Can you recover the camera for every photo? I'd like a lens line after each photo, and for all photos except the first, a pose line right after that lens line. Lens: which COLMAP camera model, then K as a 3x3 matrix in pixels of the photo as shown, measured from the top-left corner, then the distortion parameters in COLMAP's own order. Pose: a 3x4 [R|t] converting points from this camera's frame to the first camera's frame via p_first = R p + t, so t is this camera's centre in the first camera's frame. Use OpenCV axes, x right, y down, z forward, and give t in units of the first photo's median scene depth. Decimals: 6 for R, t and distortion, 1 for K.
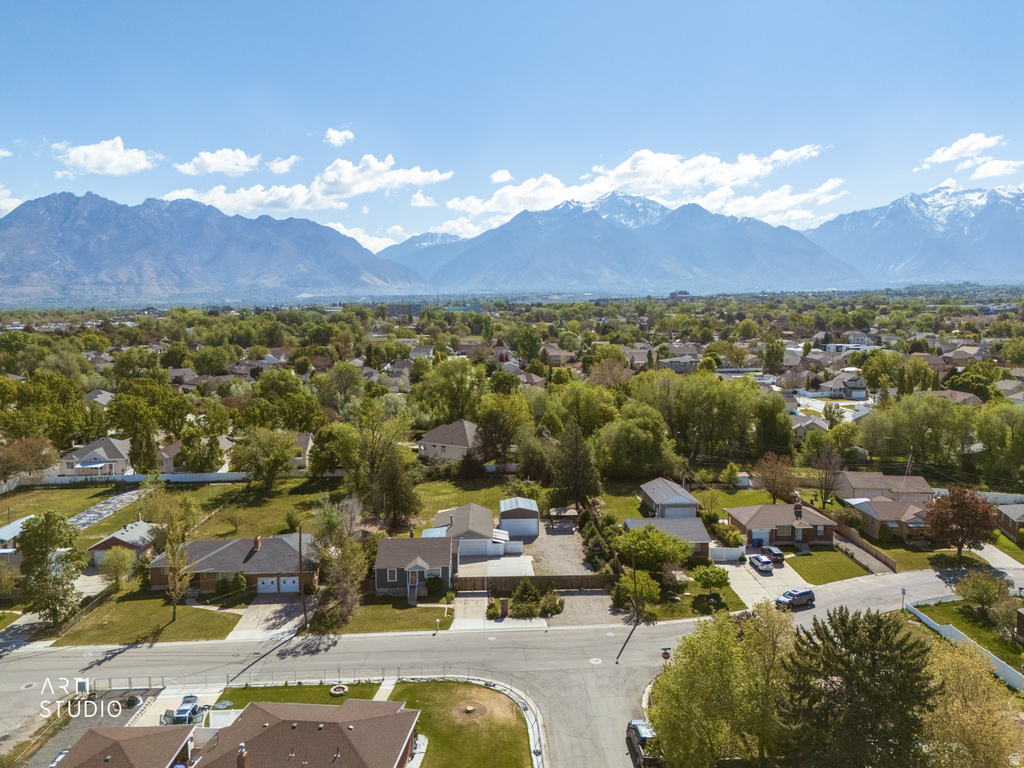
lens RADIAL K [[748.0, 0, 515.0], [0, 748.0, 388.1], [0, 0, 1]] dist [0.082362, -0.080368]
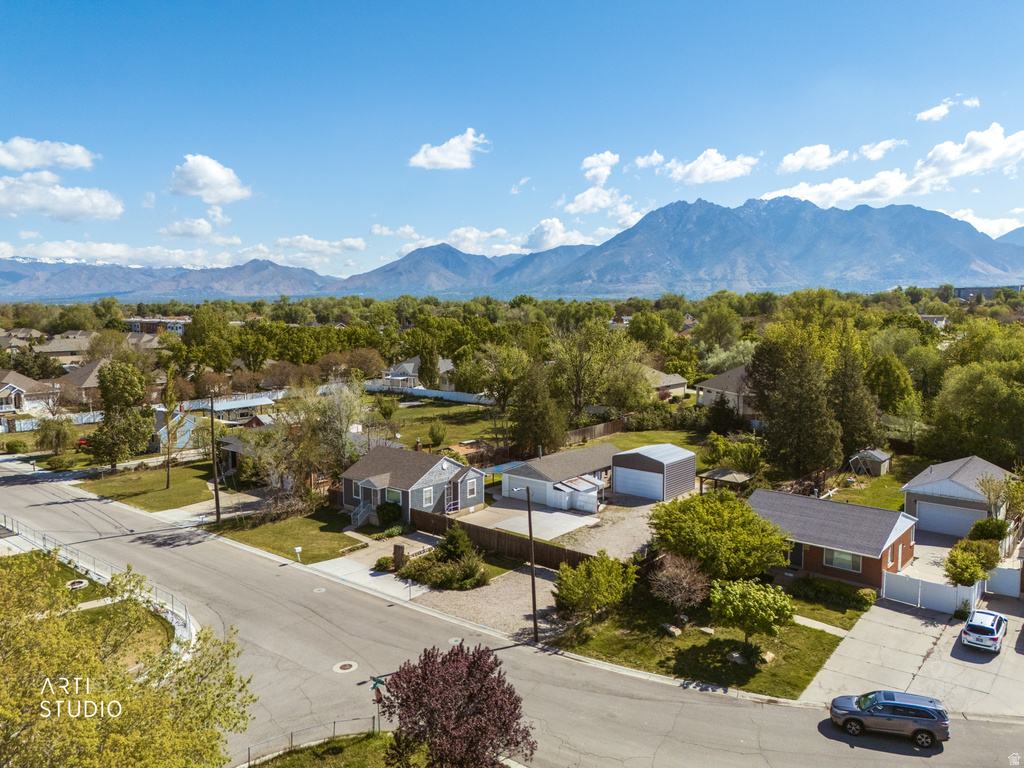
lens RADIAL K [[750.7, 0, 516.3], [0, 750.7, 383.0], [0, 0, 1]] dist [0.081343, -0.084185]
pose [[0.741037, 0.075696, -0.667184, 0.461937], [-0.076294, 0.996683, 0.028341, 0.115613], [0.667116, 0.029900, 0.744353, 0.574100]]
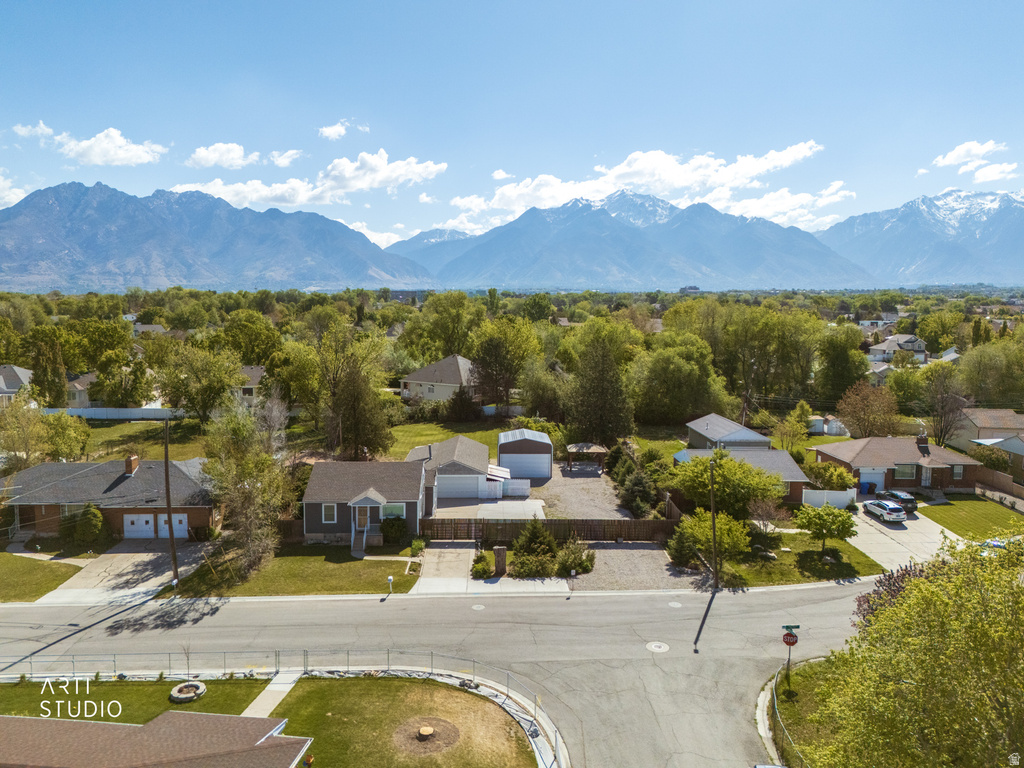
lens RADIAL K [[748.0, 0, 515.0], [0, 748.0, 388.1], [0, 0, 1]] dist [0.082362, -0.080368]
pose [[0.999836, 0.016461, -0.007580, 0.000375], [-0.016439, 0.999860, 0.002963, 0.141673], [0.007628, -0.002838, 0.999967, 0.366601]]
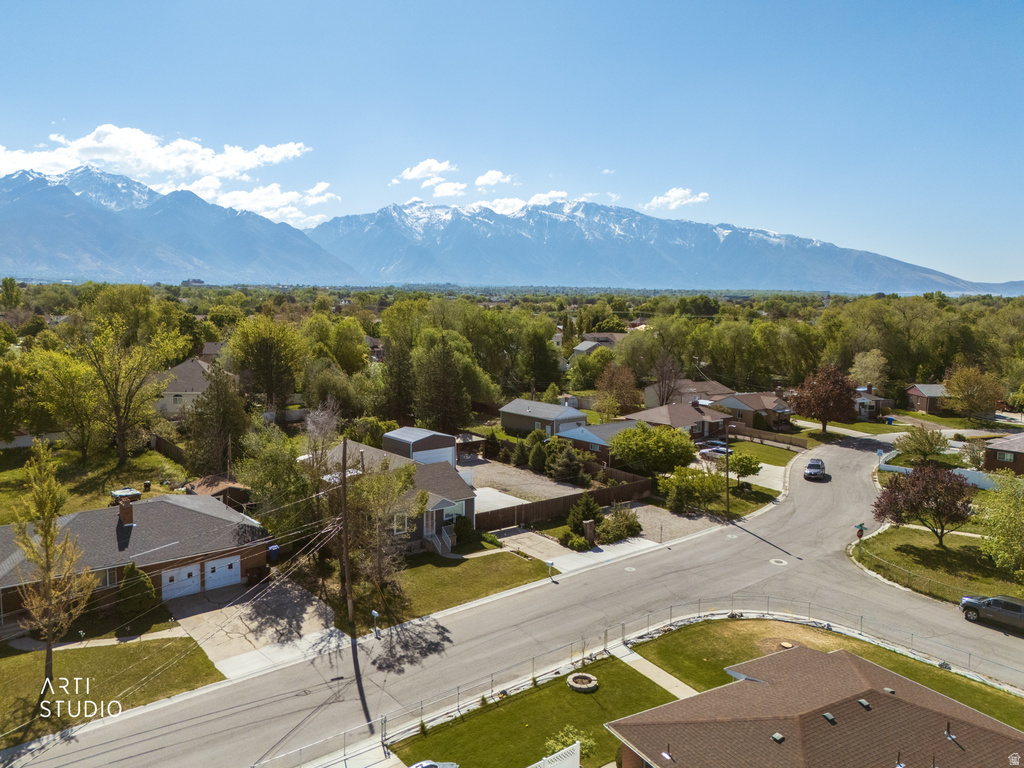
lens RADIAL K [[748.0, 0, 515.0], [0, 748.0, 388.1], [0, 0, 1]] dist [0.082362, -0.080368]
pose [[0.806798, -0.052921, 0.588453, -0.469999], [0.050081, 0.998521, 0.021136, 0.132694], [-0.588701, 0.012418, 0.808255, 0.456157]]
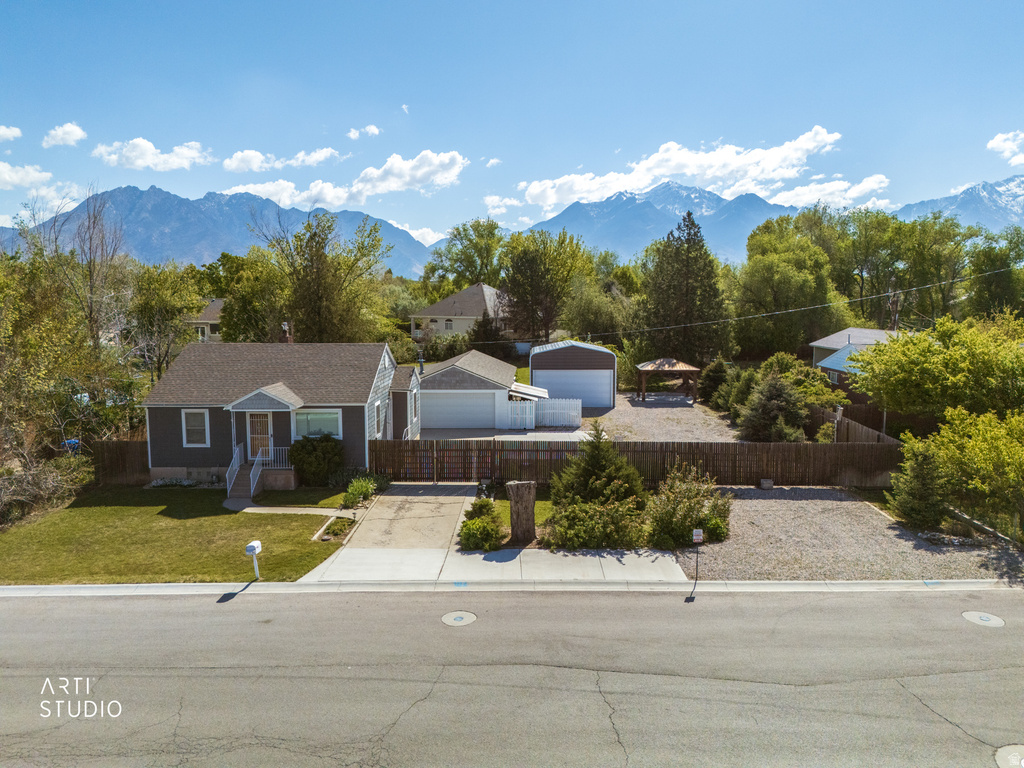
lens RADIAL K [[750.7, 0, 516.3], [0, 750.7, 383.0], [0, 0, 1]] dist [0.081343, -0.084185]
pose [[0.997835, 0.010498, -0.064923, 0.001215], [-0.010413, 0.999944, 0.001643, 0.236436], [0.064936, -0.000963, 0.997889, 0.702563]]
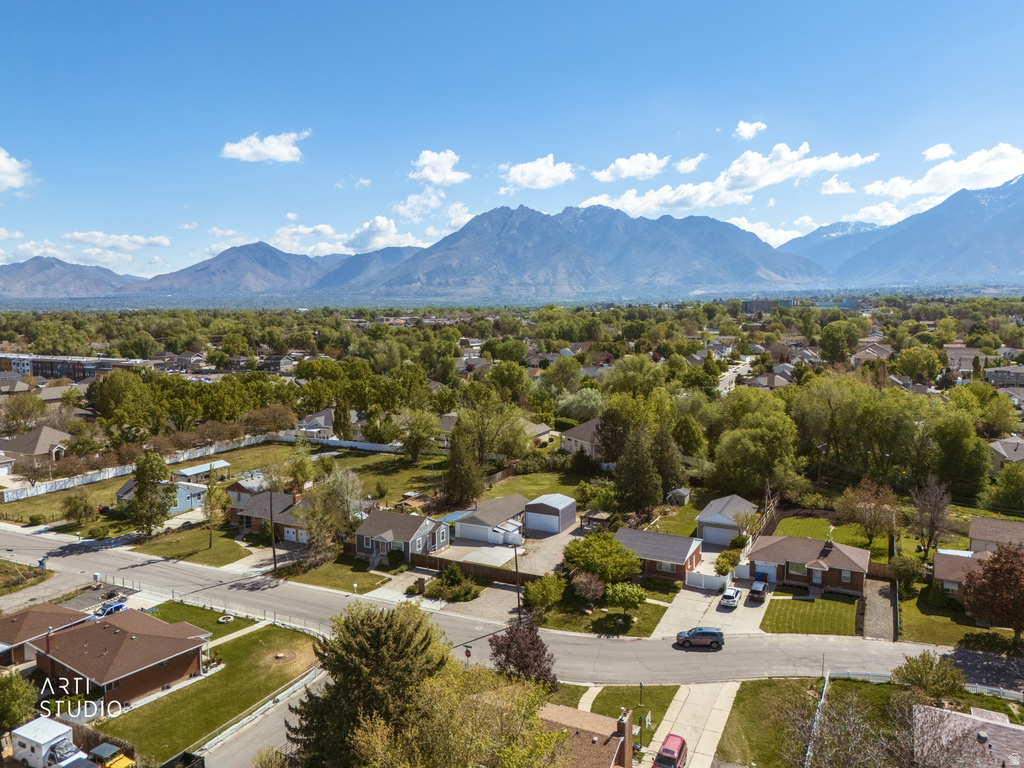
lens RADIAL K [[748.0, 0, 515.0], [0, 748.0, 388.1], [0, 0, 1]] dist [0.082362, -0.080368]
pose [[0.871894, 0.056114, -0.486469, 0.590882], [-0.053955, 0.998373, 0.018459, -0.015127], [0.486713, 0.010154, 0.873503, 0.126294]]
